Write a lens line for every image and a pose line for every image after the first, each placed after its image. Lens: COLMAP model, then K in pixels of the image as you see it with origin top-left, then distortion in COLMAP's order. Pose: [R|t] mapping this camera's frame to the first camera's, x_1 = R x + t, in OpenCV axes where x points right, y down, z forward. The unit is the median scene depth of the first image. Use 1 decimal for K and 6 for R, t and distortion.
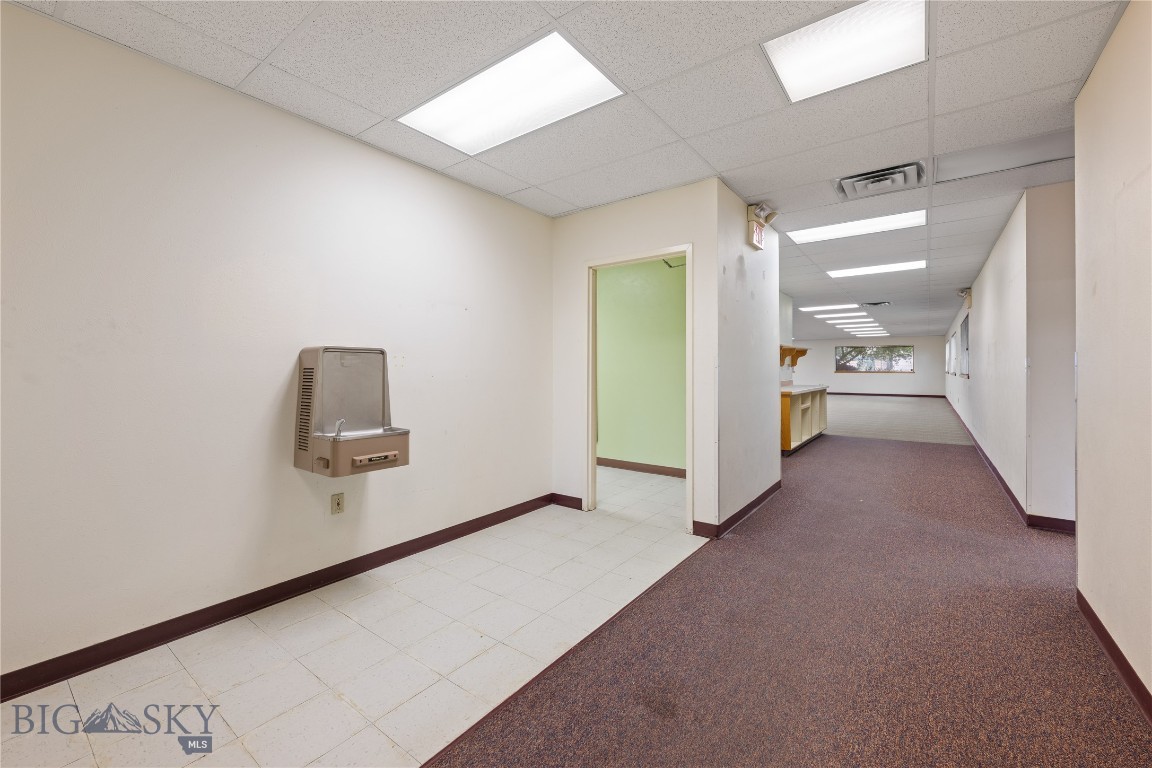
lens RADIAL K [[465.9, 0, 575.0], [0, 465.9, 375.2], [0, 0, 1]] dist [-0.002525, 0.000406]
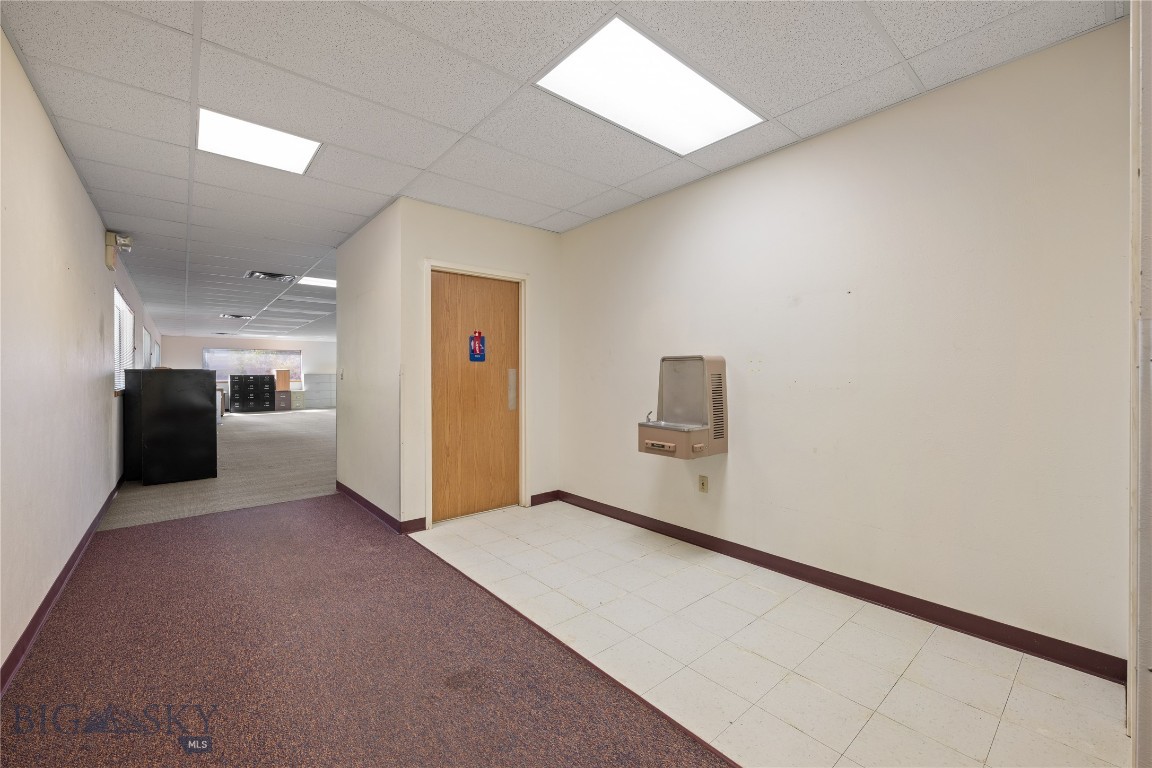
lens RADIAL K [[465.9, 0, 575.0], [0, 465.9, 375.2], [0, 0, 1]] dist [-0.002525, 0.000406]
pose [[-0.222030, 0.006375, -0.975019, 0.795300], [-0.002678, 0.999971, 0.007148, -0.016963], [0.975036, 0.004199, -0.222007, 0.998169]]
